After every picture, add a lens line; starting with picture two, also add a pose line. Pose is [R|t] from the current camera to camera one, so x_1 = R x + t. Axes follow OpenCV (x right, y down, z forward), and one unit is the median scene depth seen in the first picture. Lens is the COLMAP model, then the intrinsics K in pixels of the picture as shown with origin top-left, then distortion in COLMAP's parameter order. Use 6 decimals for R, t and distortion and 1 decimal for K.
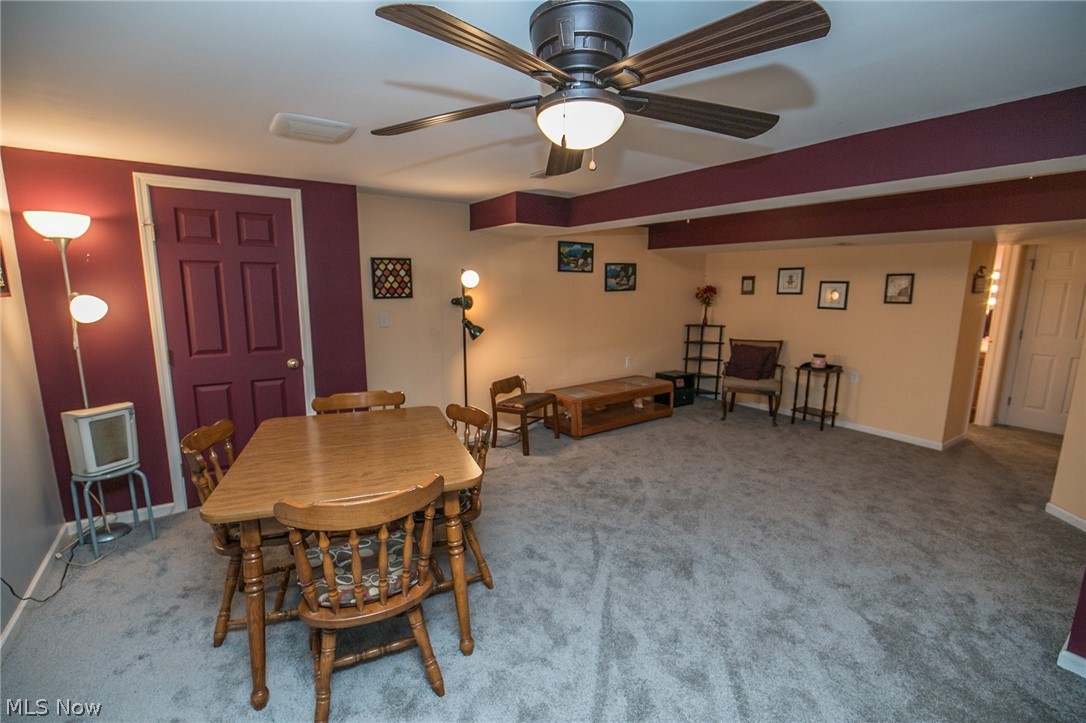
lens RADIAL K [[493.7, 0, 540.2], [0, 493.7, 373.9], [0, 0, 1]] dist [-0.024633, 0.004670]
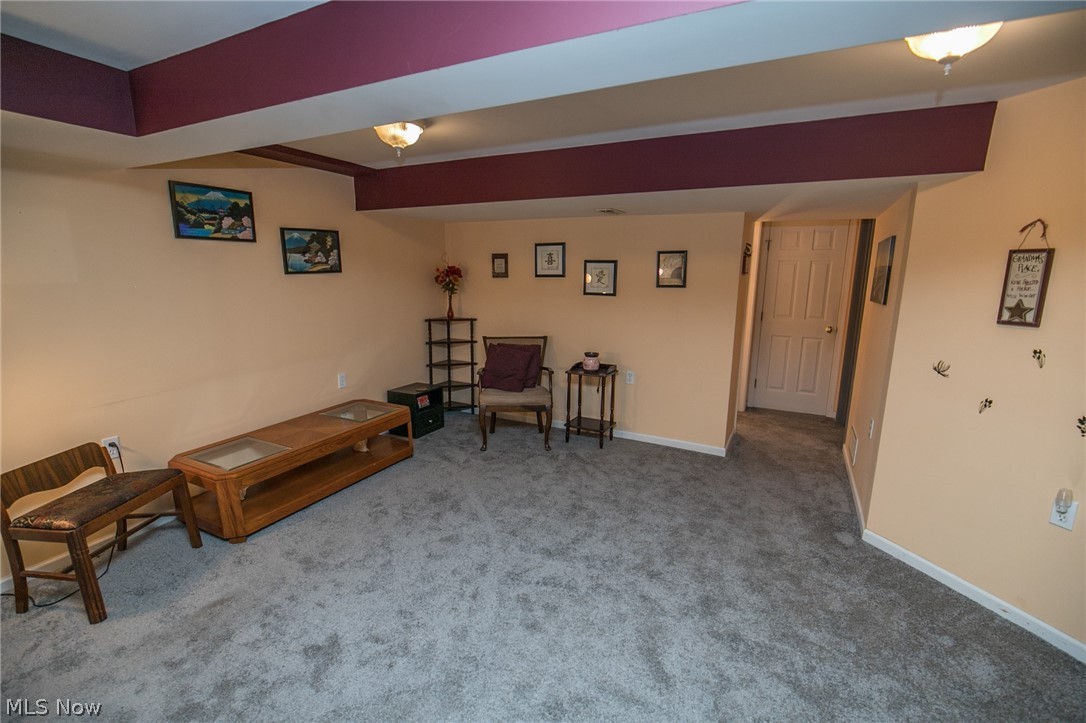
lens RADIAL K [[493.7, 0, 540.2], [0, 493.7, 373.9], [0, 0, 1]] dist [-0.024633, 0.004670]
pose [[0.888192, -0.091241, 0.450323, 0.130454], [0.077417, 0.995791, 0.049065, -0.050069], [-0.452904, -0.008716, 0.891517, 0.317784]]
